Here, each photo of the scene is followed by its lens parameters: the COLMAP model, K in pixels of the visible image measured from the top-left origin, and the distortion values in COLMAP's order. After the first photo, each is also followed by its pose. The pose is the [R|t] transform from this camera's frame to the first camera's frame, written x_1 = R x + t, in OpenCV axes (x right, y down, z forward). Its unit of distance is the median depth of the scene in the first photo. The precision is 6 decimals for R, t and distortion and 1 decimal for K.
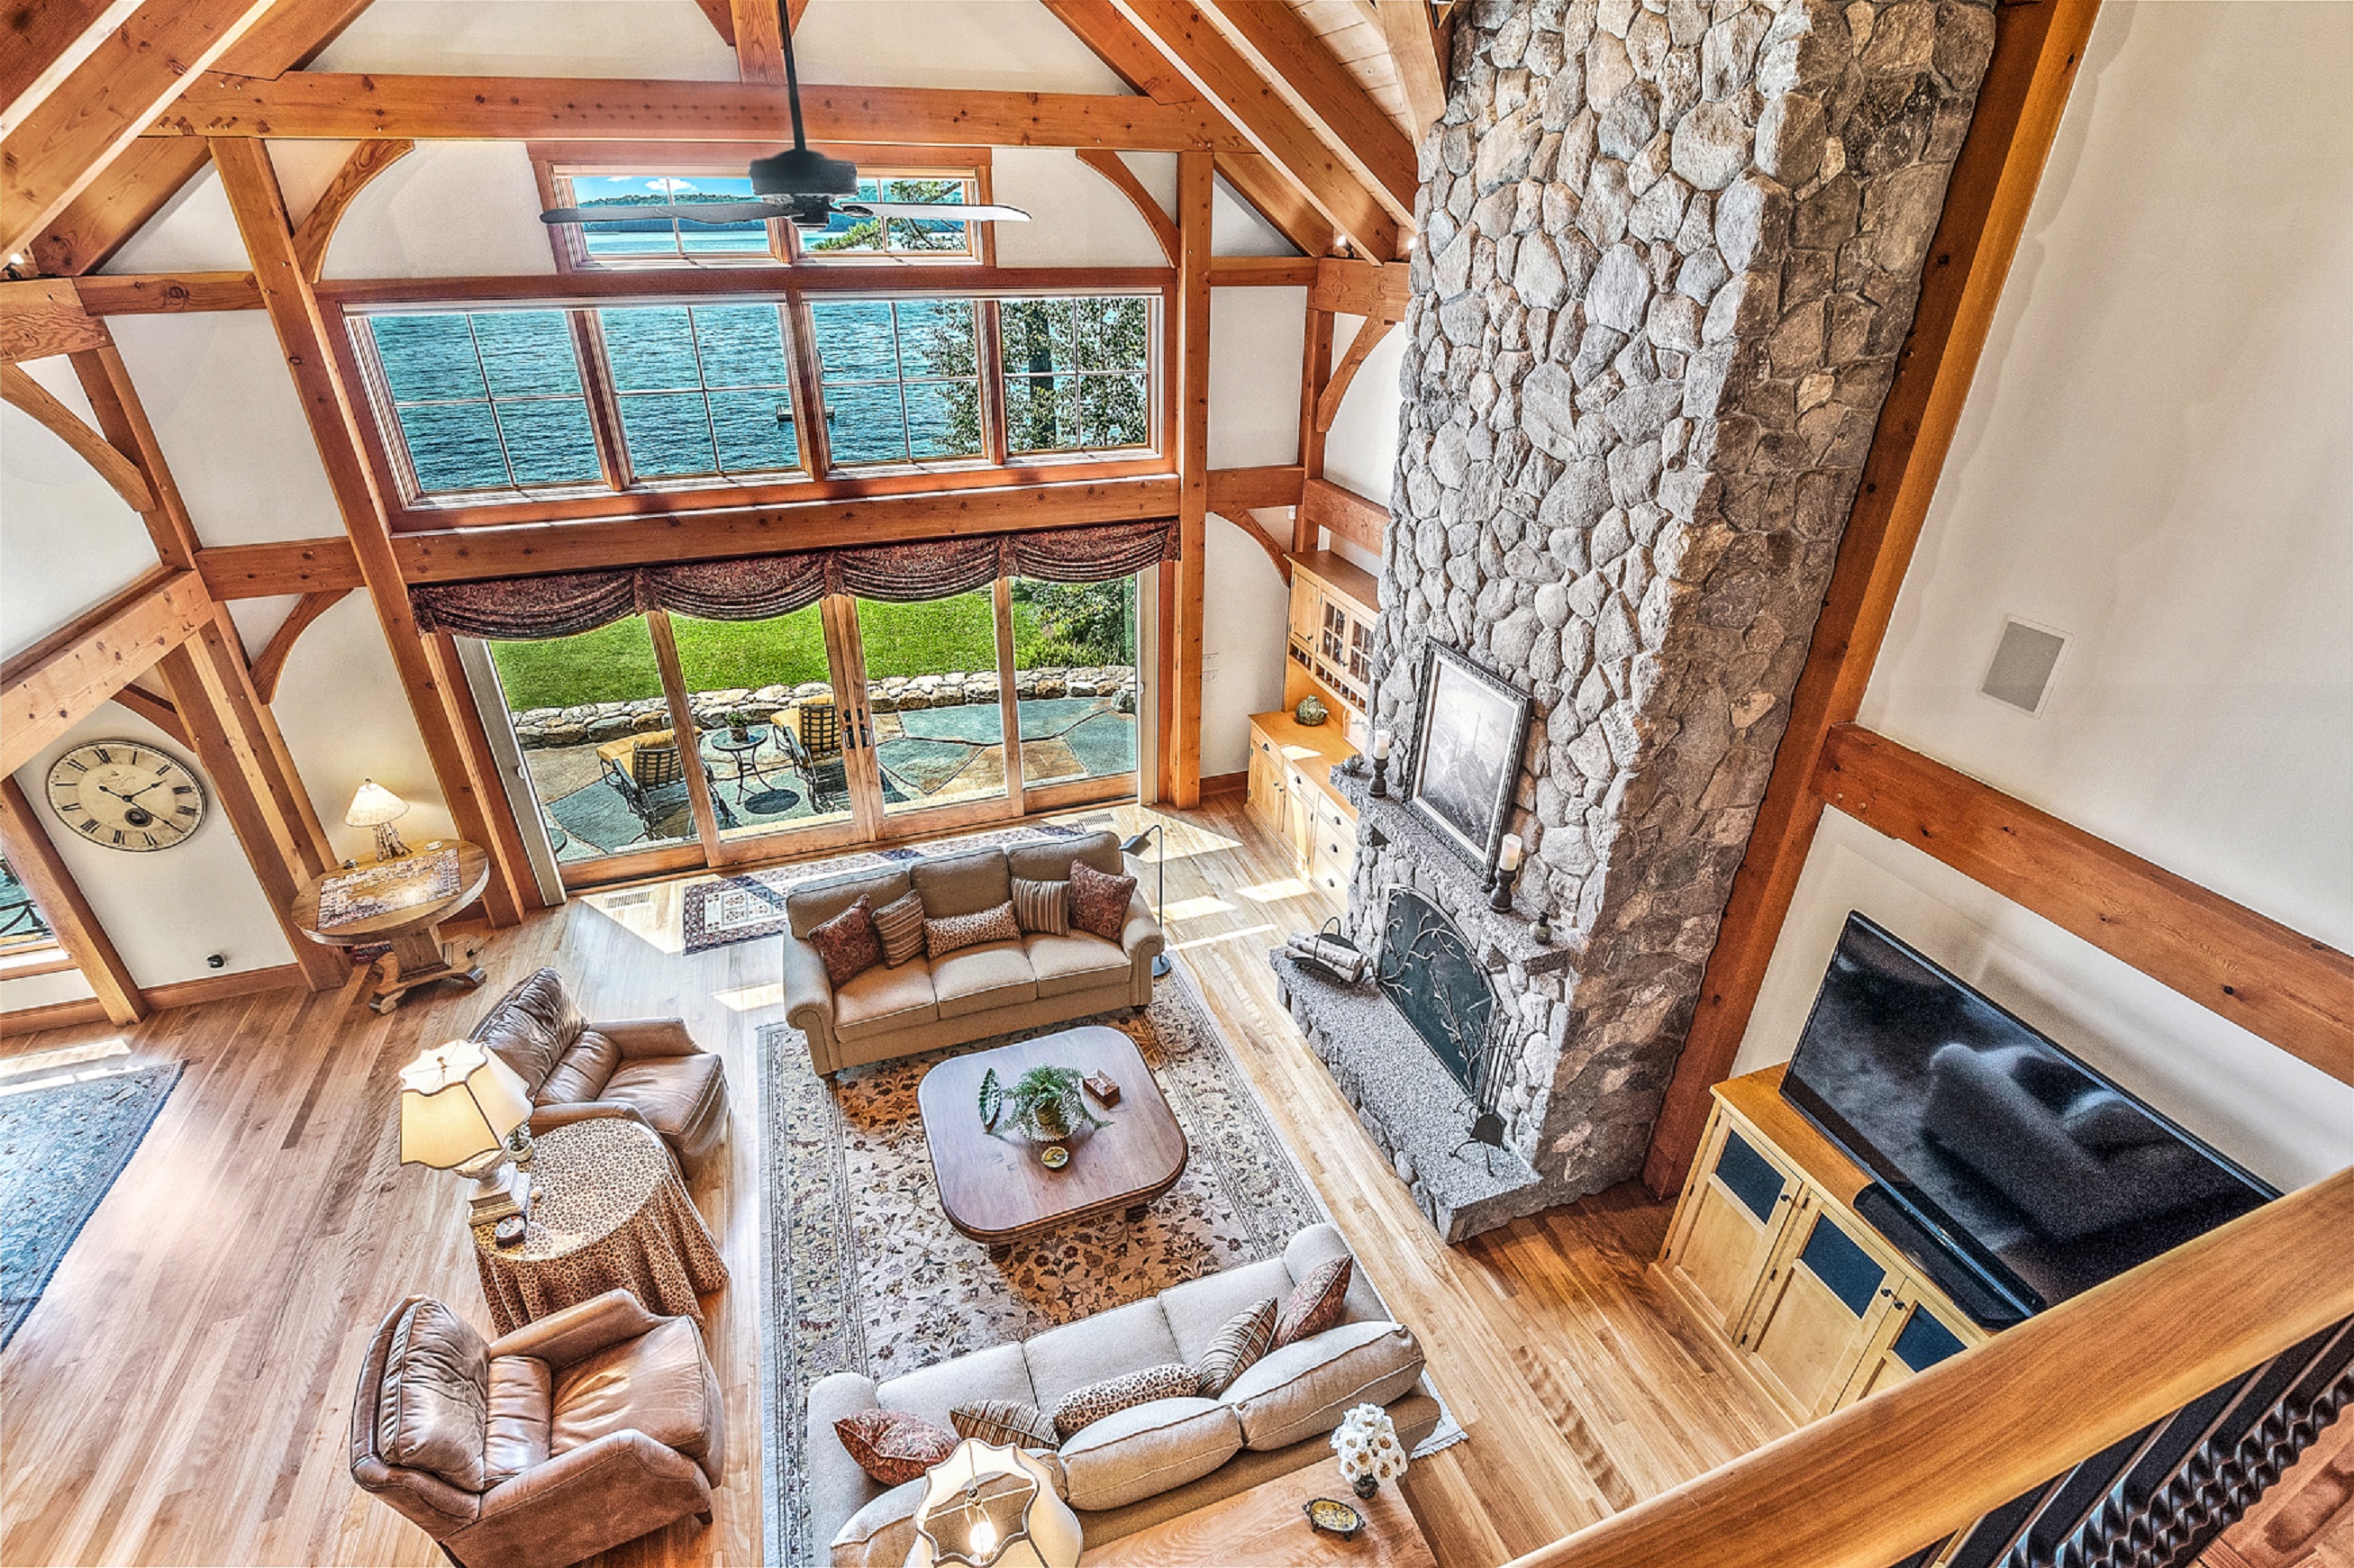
lens RADIAL K [[1039.2, 0, 1173.3], [0, 1039.2, 784.4], [0, 0, 1]] dist [-0.024949, -0.000185]
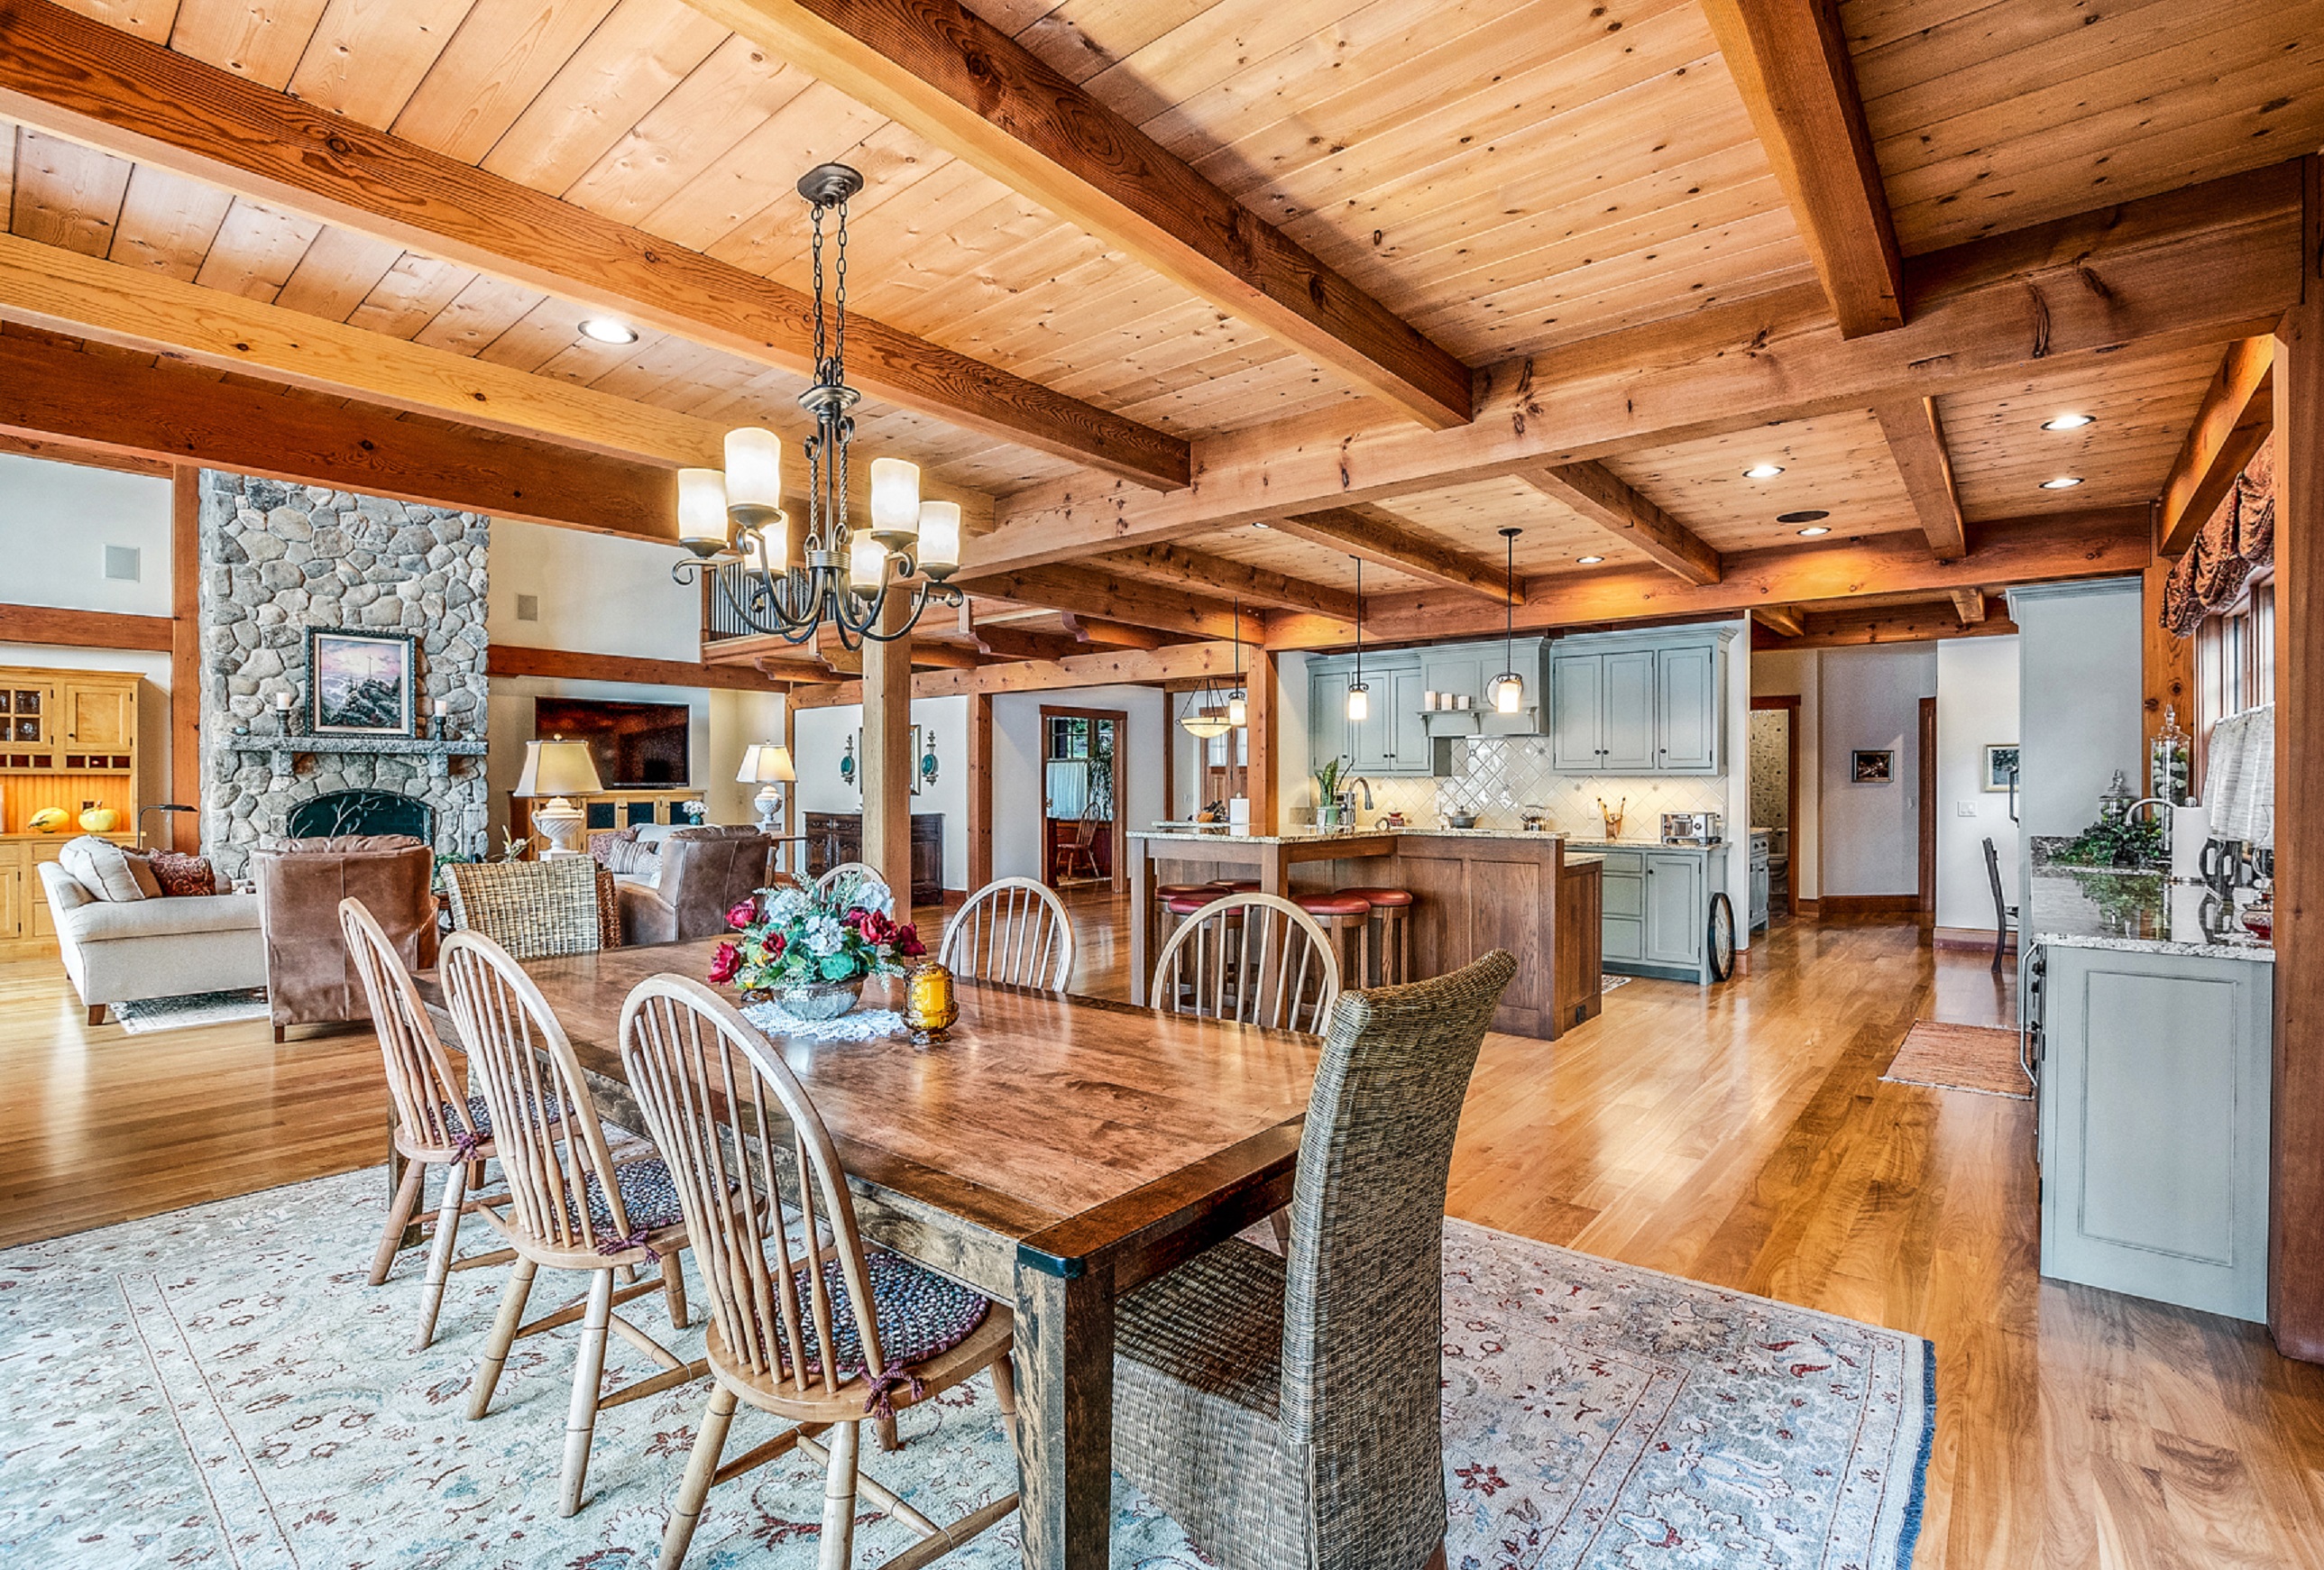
lens RADIAL K [[1046.1, 0, 1159.6], [0, 1046.1, 786.7], [0, 0, 1]] dist [-0.002747, -0.000232]
pose [[-0.501419, -0.010057, 0.865146, -2.317545], [0.412818, 0.875990, 0.249444, 0.290108], [-0.760368, 0.482224, -0.435086, 0.948470]]
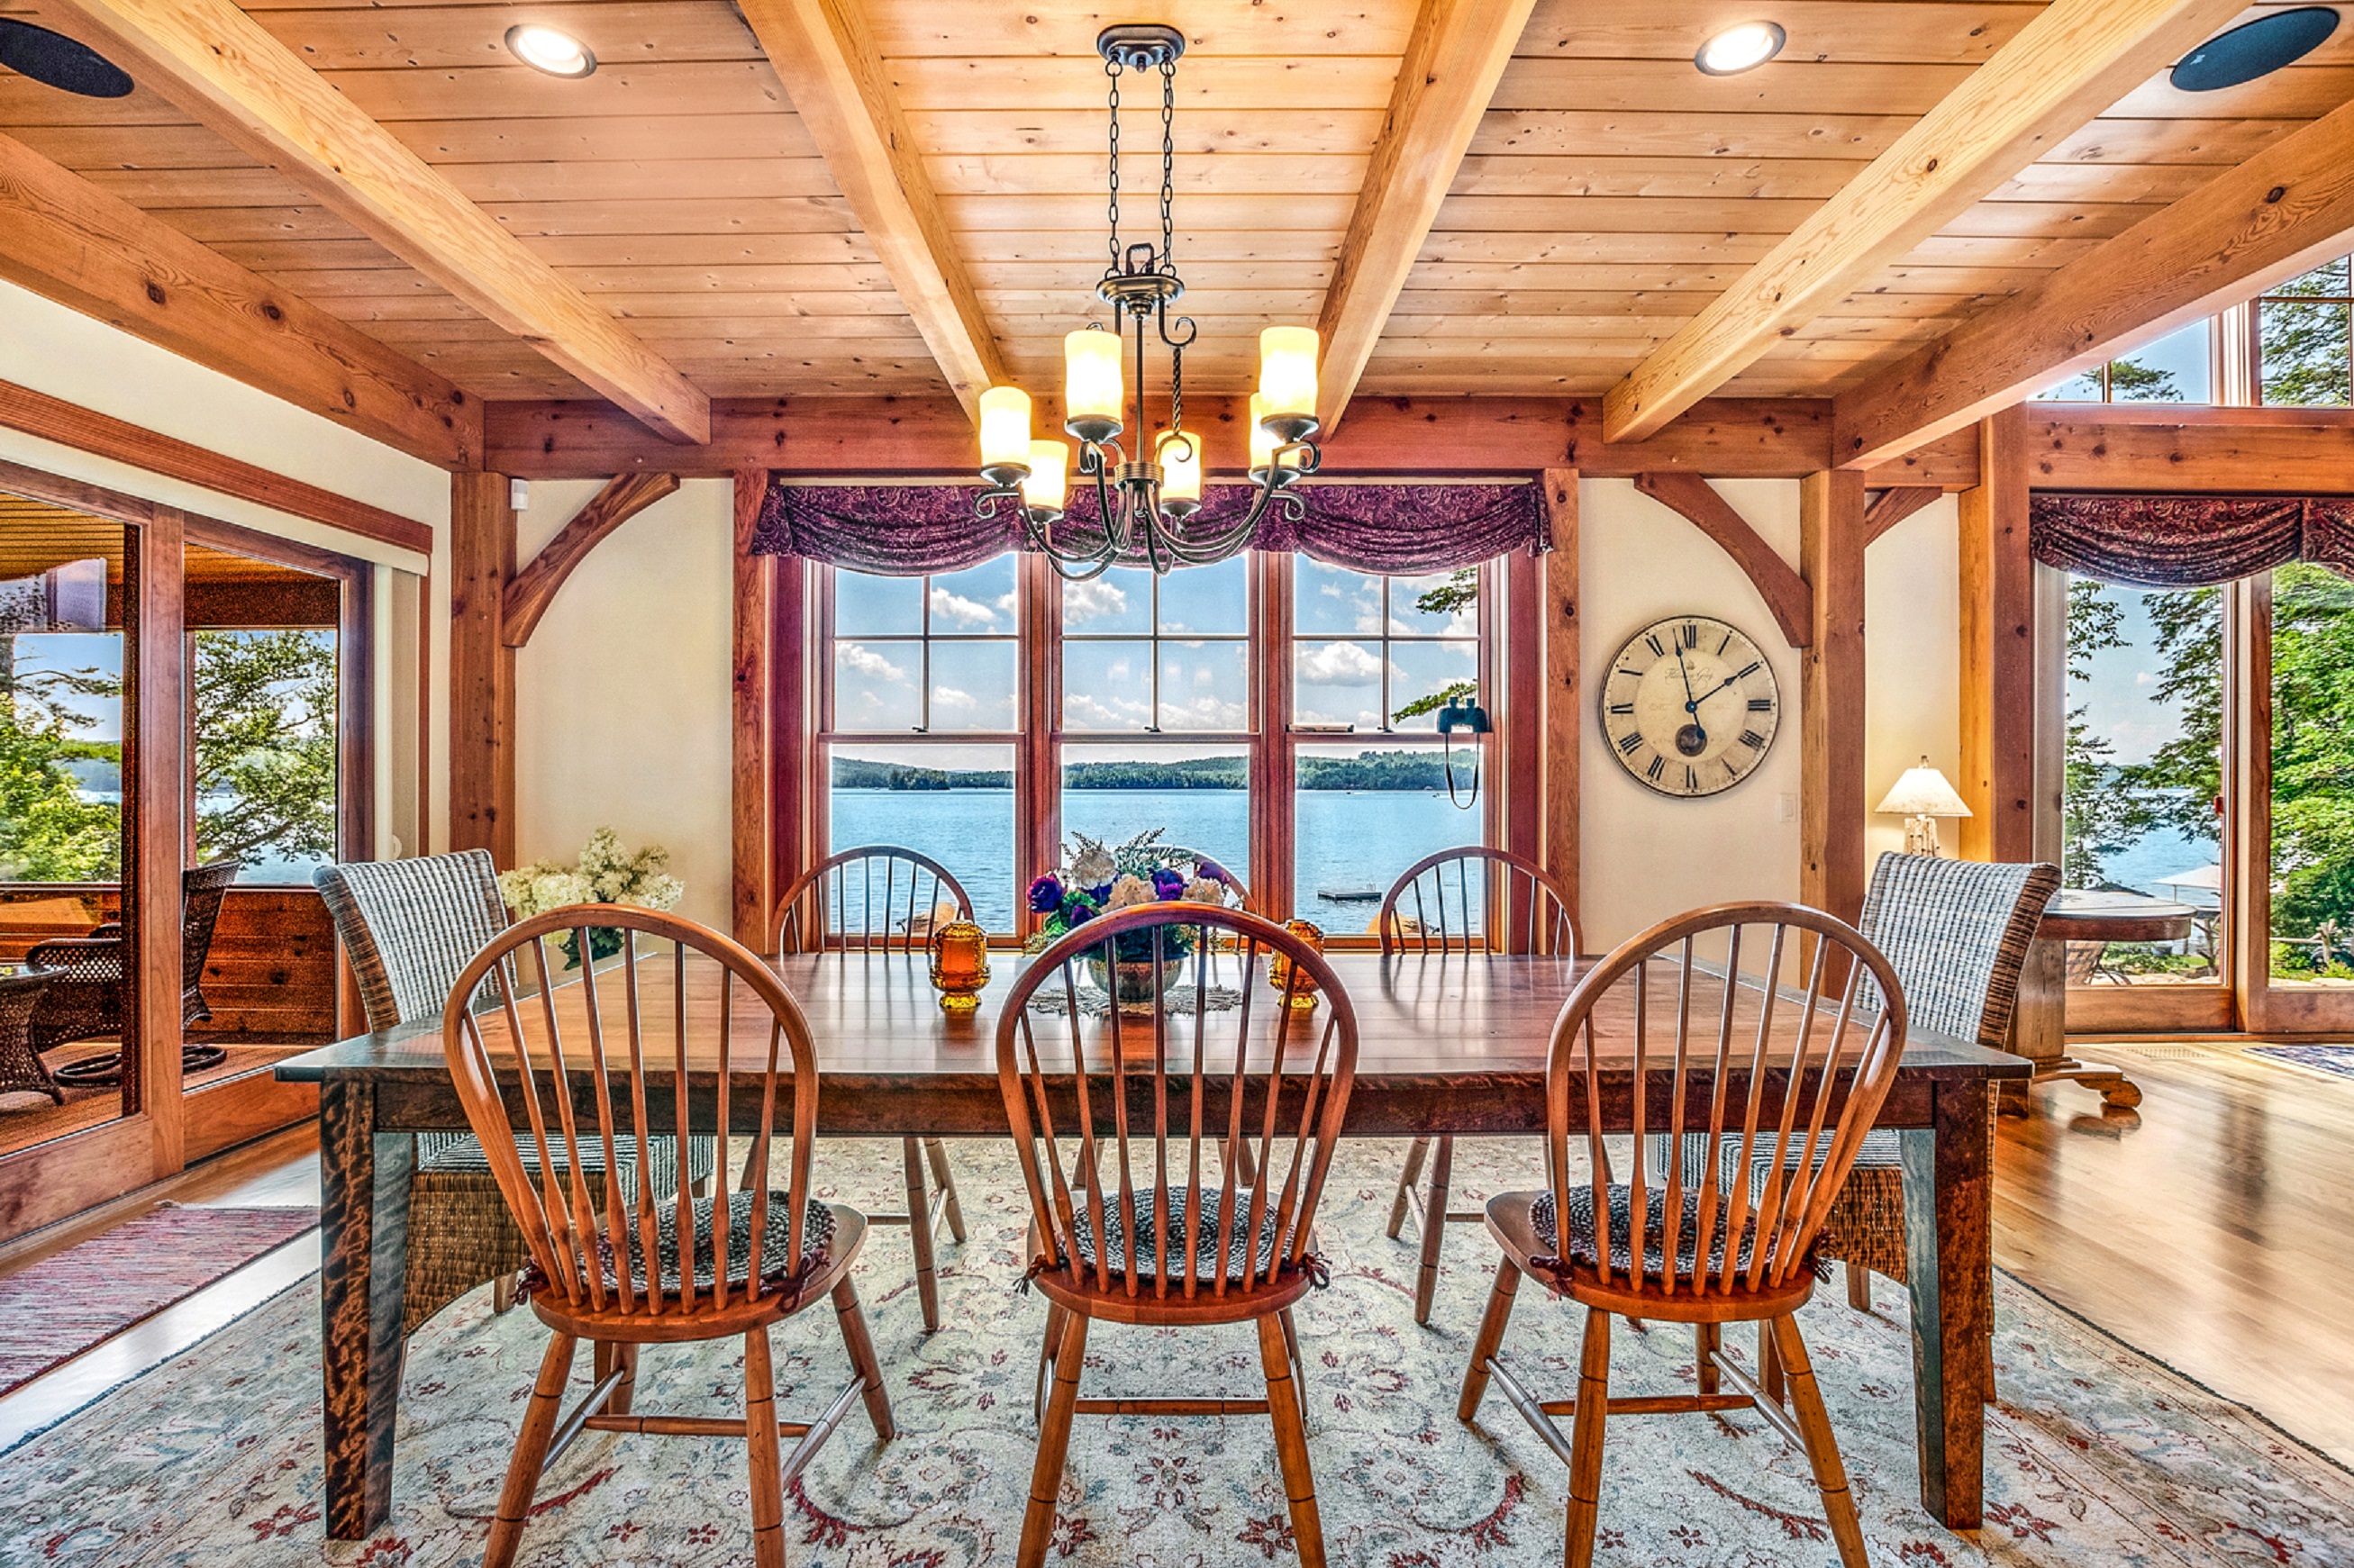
lens RADIAL K [[1039.2, 0, 1182.8], [0, 1039.2, 788.0], [0, 0, 1]] dist [-0.024949, -0.000185]
pose [[0.943023, -0.004919, -0.332691, -1.537649], [-0.155156, 0.878020, -0.452778, 0.590024], [0.294336, 0.478599, 0.827230, 0.472841]]
